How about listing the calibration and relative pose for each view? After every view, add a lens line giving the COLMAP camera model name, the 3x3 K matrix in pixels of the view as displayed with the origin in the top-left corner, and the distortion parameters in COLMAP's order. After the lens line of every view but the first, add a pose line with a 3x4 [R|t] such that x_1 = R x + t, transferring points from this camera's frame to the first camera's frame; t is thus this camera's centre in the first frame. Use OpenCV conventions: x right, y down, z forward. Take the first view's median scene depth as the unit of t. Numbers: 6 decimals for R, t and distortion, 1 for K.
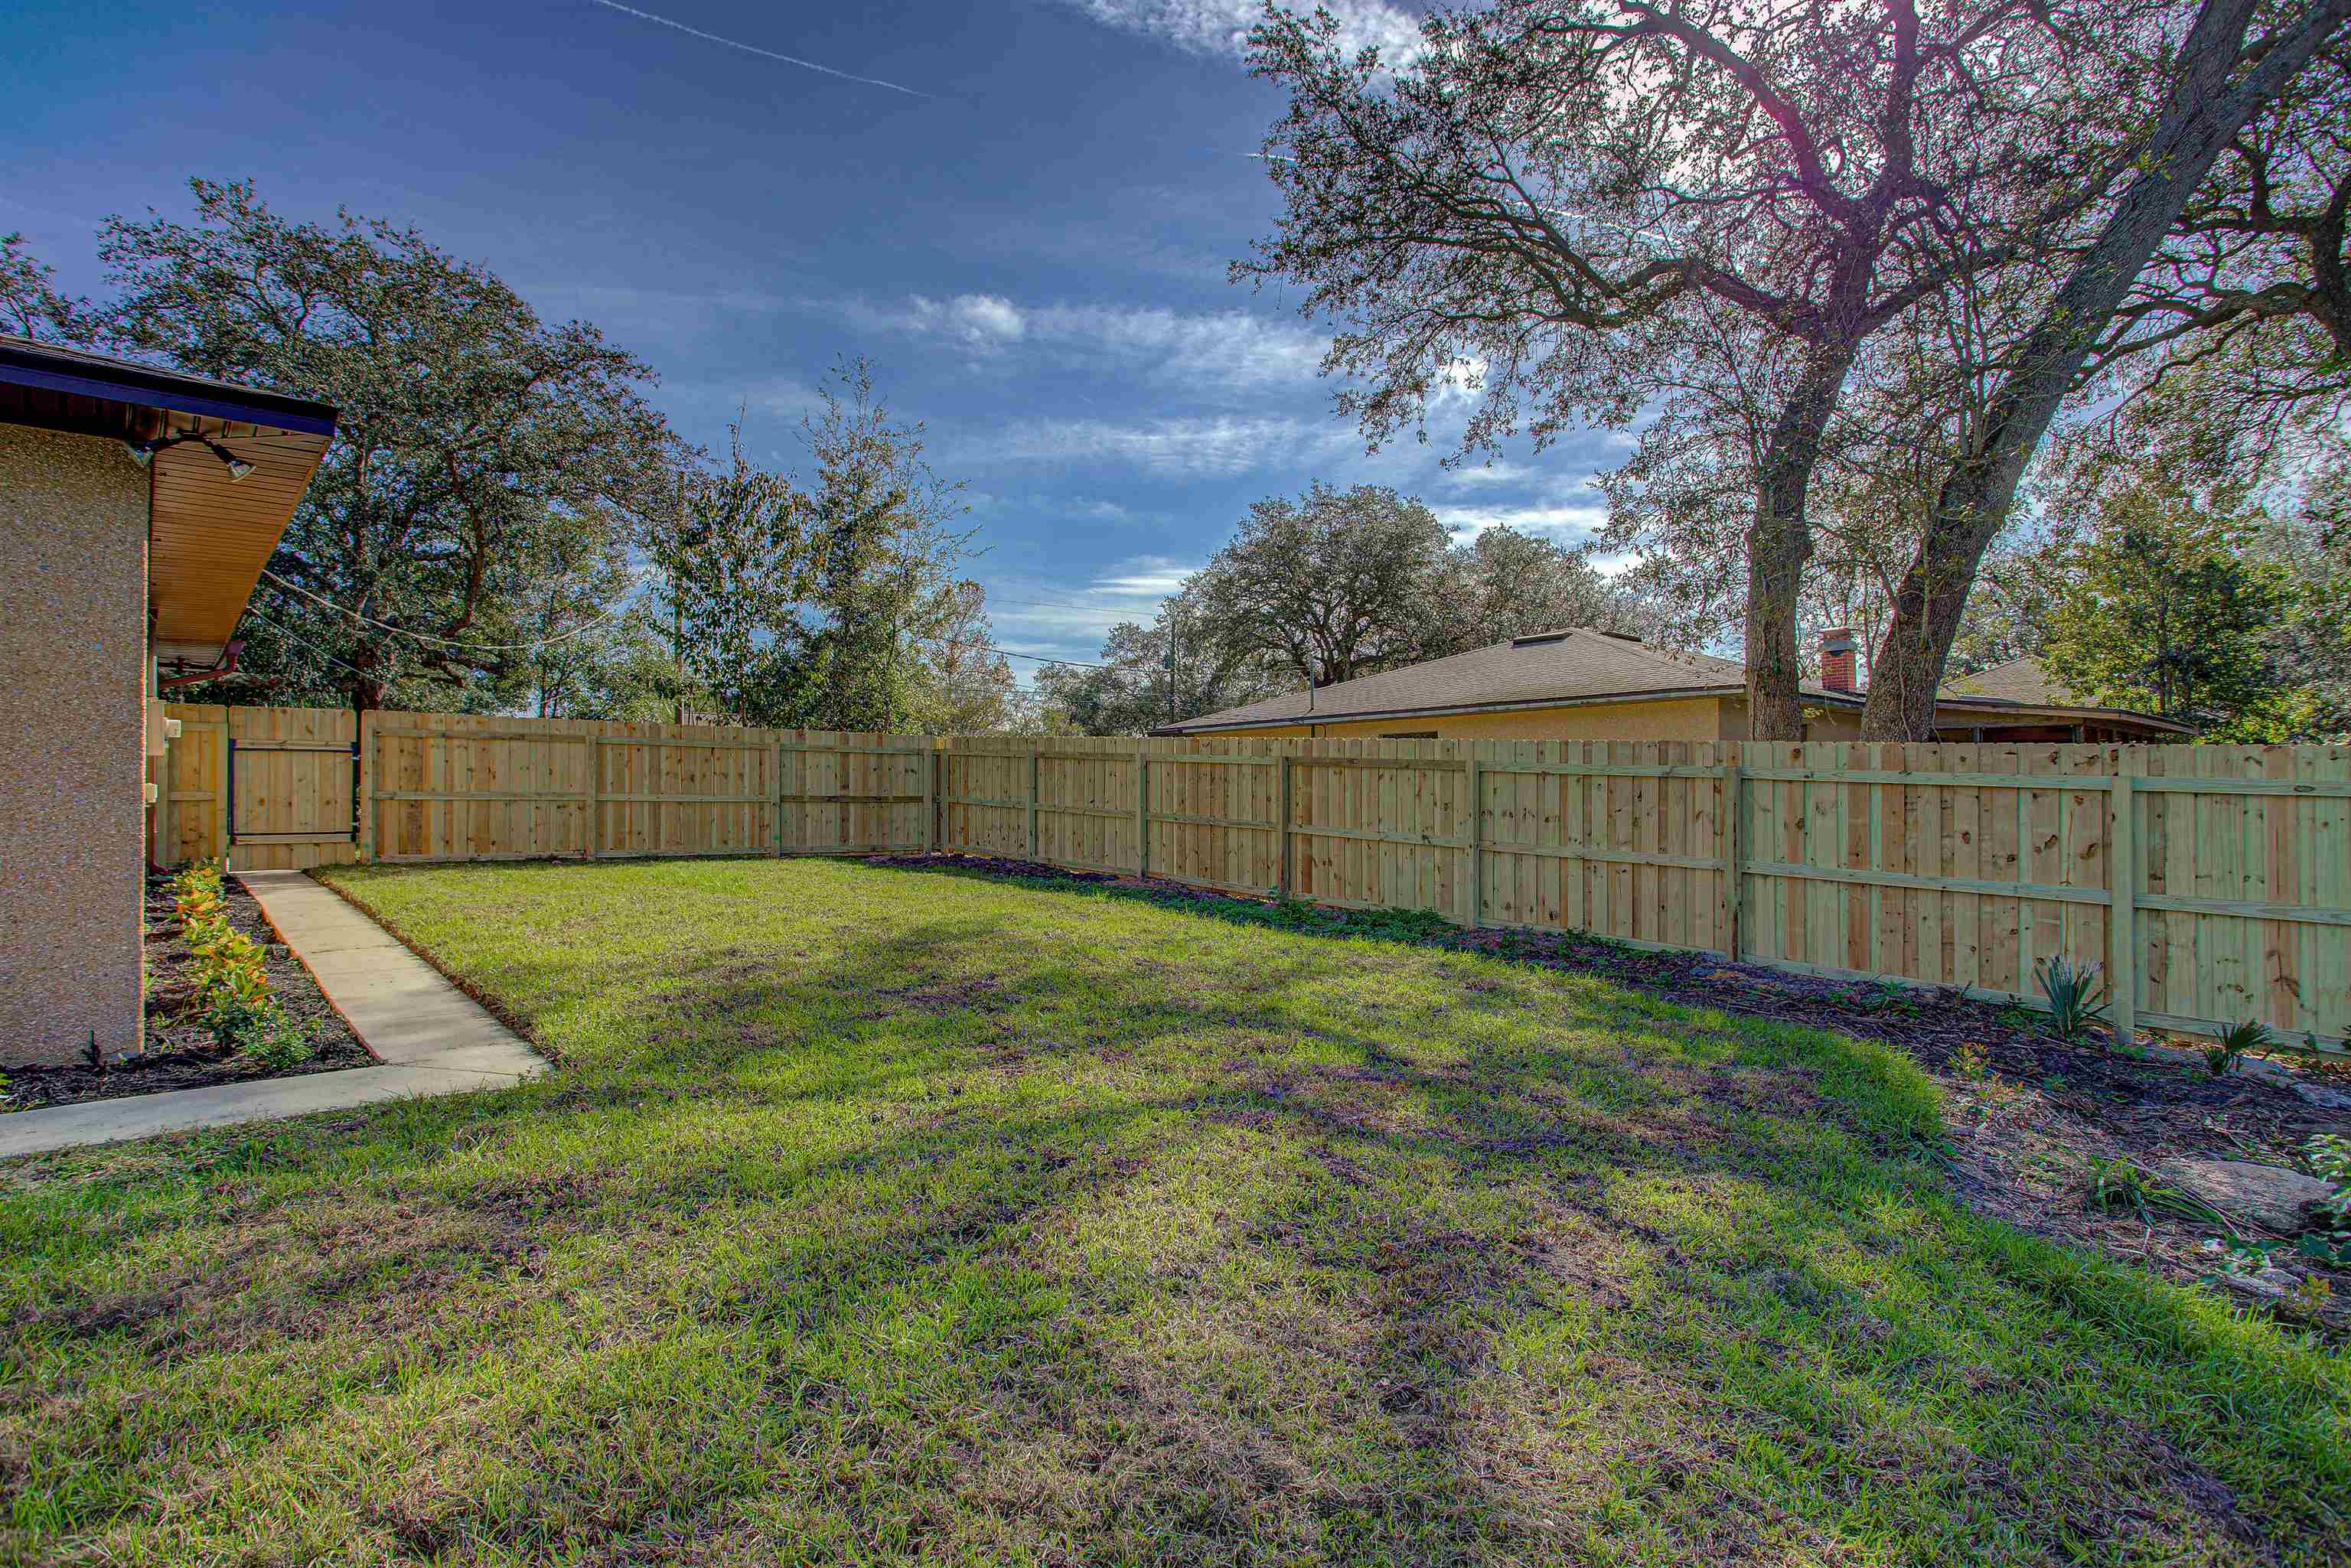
lens RADIAL K [[1230.8, 0, 1175.5], [0, 1230.8, 784.0], [0, 0, 1]] dist [-0.001011, -0.002184]
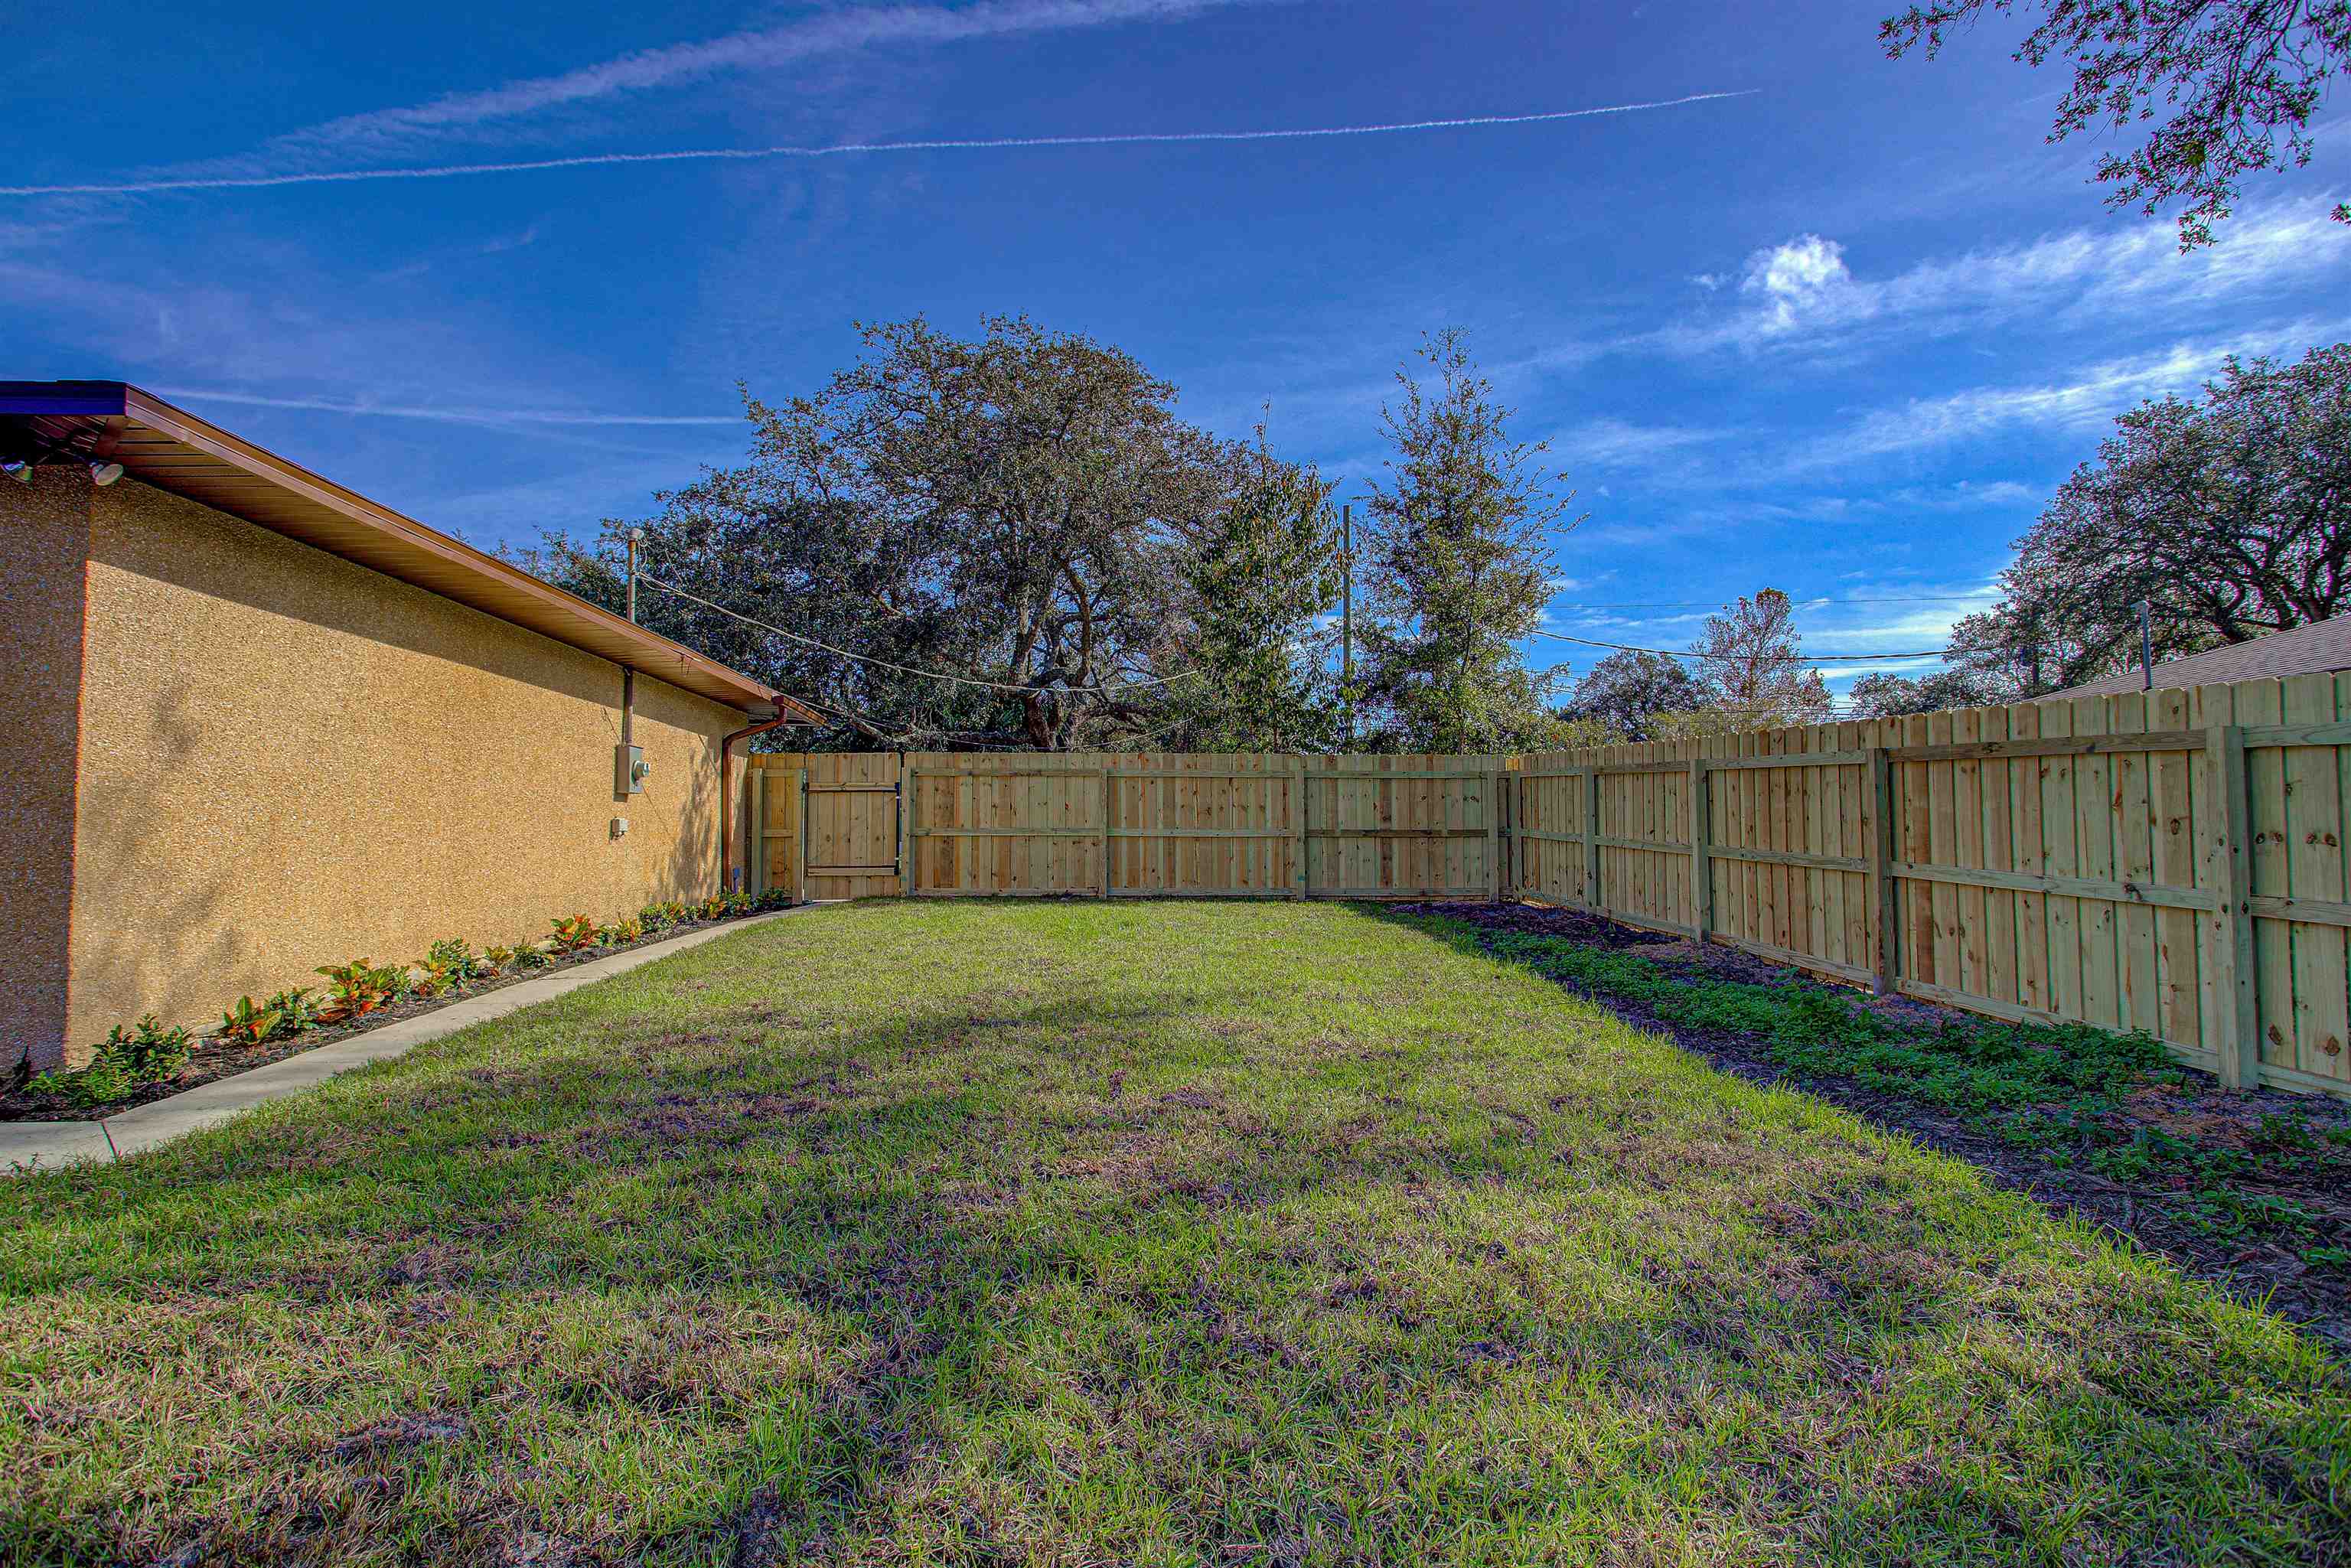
lens RADIAL K [[1203.6, 0, 1175.5], [0, 1203.6, 784.0], [0, 0, 1]] dist [-0.043526, 0.024636]
pose [[0.766515, -0.037103, -0.641154, 0.178676], [0.012356, 0.998997, -0.043040, 0.014103], [0.642108, 0.025069, 0.766204, 0.315620]]
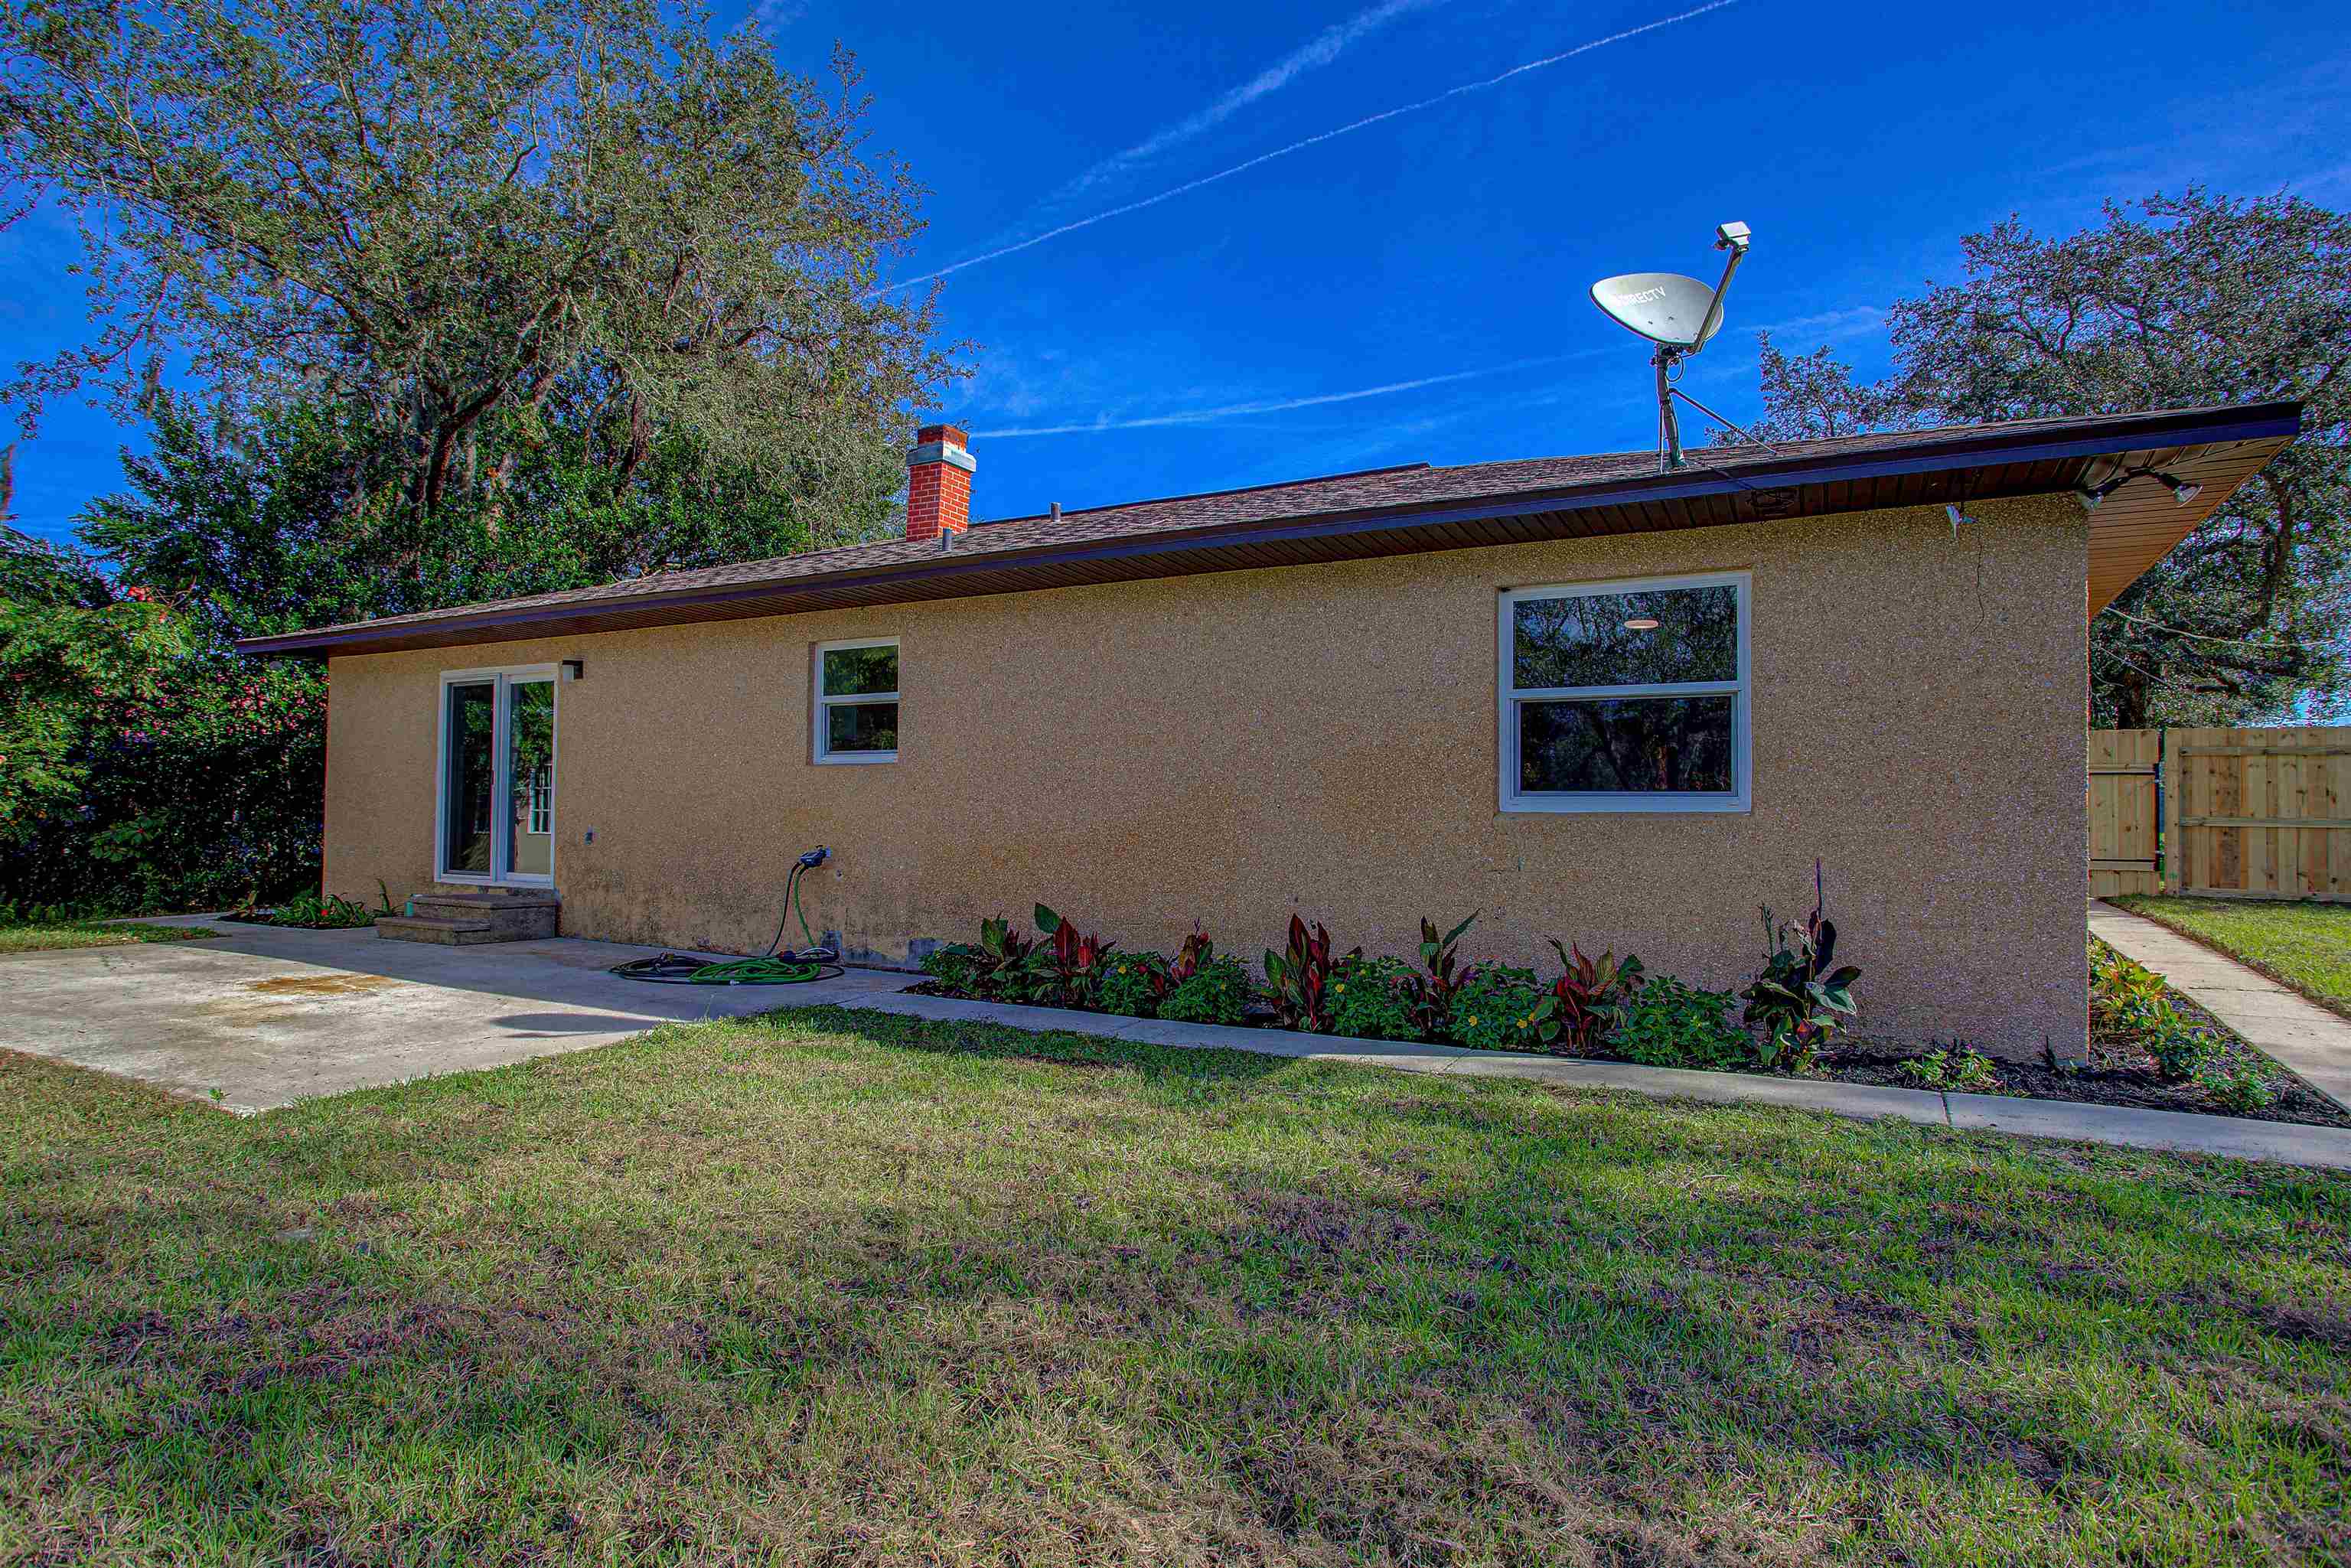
lens RADIAL K [[1273.3, 0, 1175.5], [0, 1273.3, 784.0], [0, 0, 1]] dist [0.000737, -0.000246]
pose [[0.342574, -0.016734, -0.939342, -0.015786], [-0.001134, 0.999833, -0.018226, -0.000270], [0.939490, 0.007309, 0.342498, -0.024076]]
